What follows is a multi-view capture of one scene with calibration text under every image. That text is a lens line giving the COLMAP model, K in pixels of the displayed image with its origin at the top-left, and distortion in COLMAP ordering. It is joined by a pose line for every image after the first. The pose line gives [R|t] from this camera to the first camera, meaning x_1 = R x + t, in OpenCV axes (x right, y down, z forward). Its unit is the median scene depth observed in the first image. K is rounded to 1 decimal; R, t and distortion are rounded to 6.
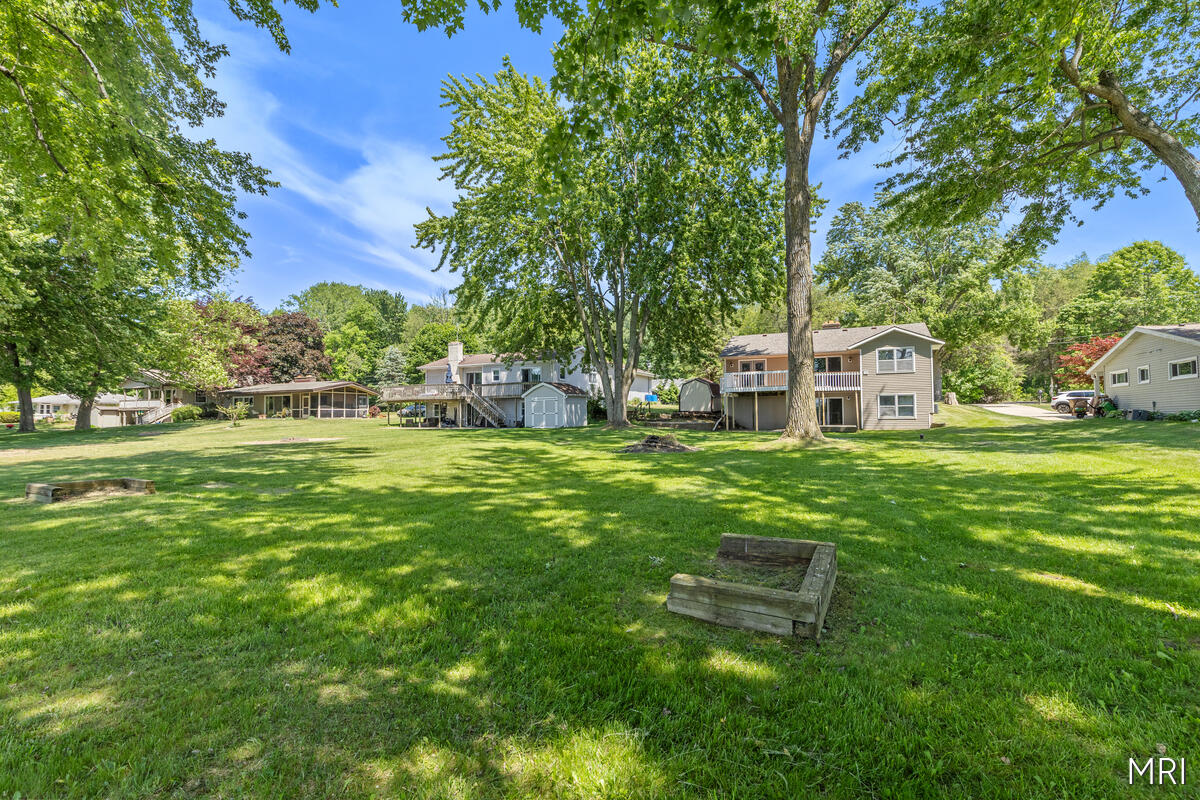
lens RADIAL K [[547.1, 0, 593.7], [0, 547.1, 403.9], [0, 0, 1]] dist [0.001624, -0.001525]
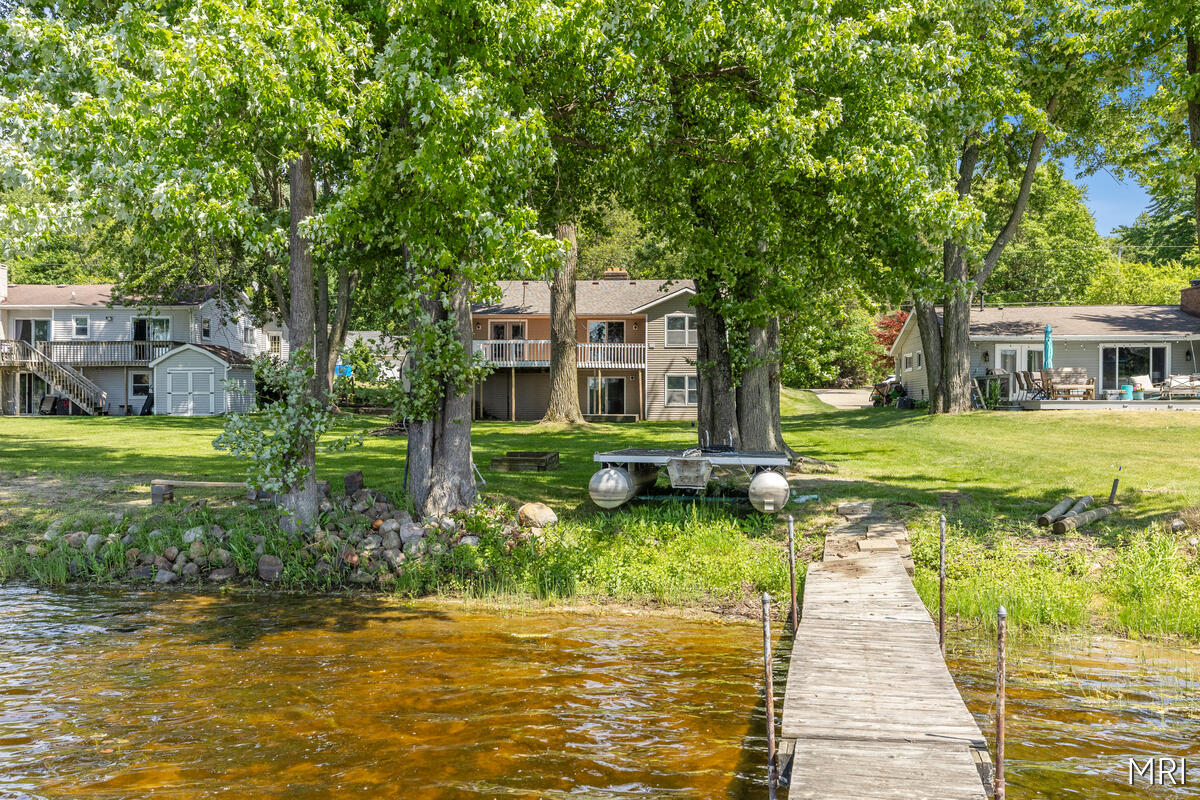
lens RADIAL K [[1172.5, 0, 597.2], [0, 1172.5, 400.0], [0, 0, 1]] dist [0.068187, 0.000000]
pose [[0.935304, 0.013042, 0.353605, -0.138996], [-0.018961, 0.999732, 0.013279, -0.001469], [-0.353337, -0.019124, 0.935301, -0.466521]]
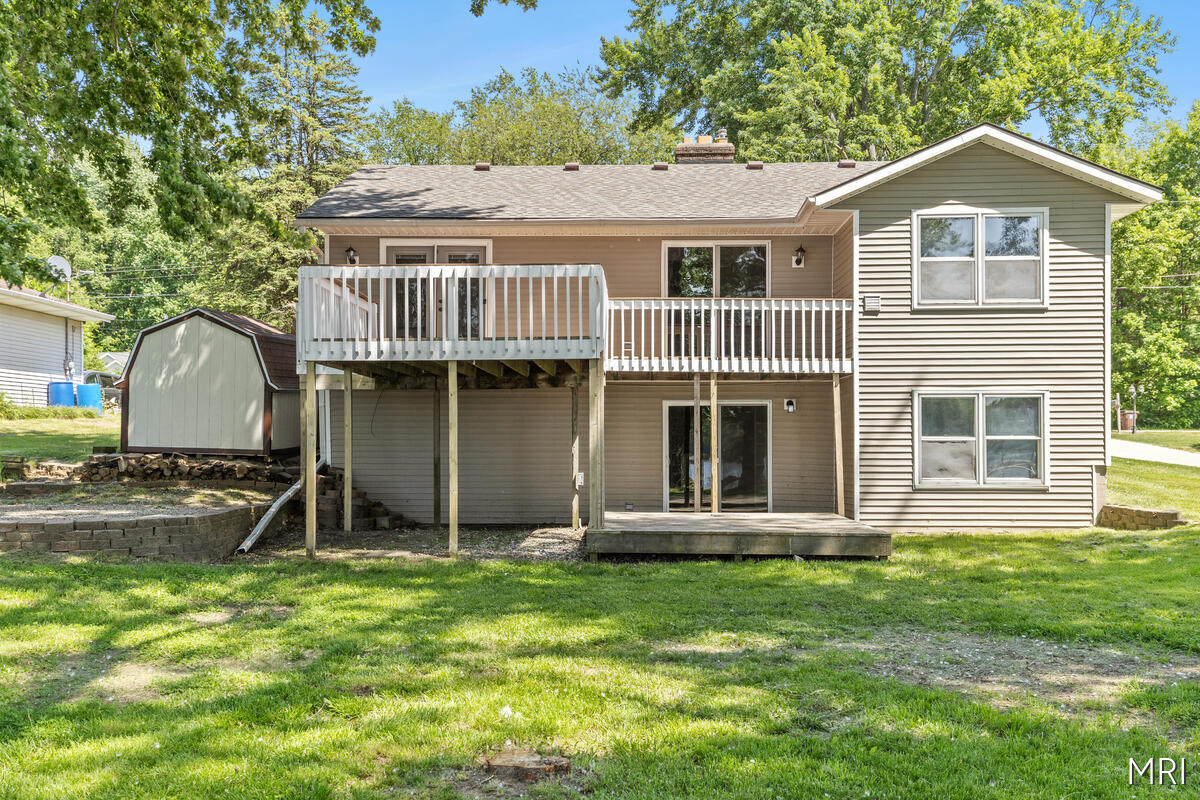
lens RADIAL K [[1172.5, 0, 598.2], [0, 1172.5, 406.9], [0, 0, 1]] dist [0.068187, 0.000000]
pose [[0.912044, 0.020394, 0.409585, 0.152636], [-0.015358, 0.999761, -0.015581, 0.000660], [-0.409805, 0.007920, 0.912139, 0.526636]]
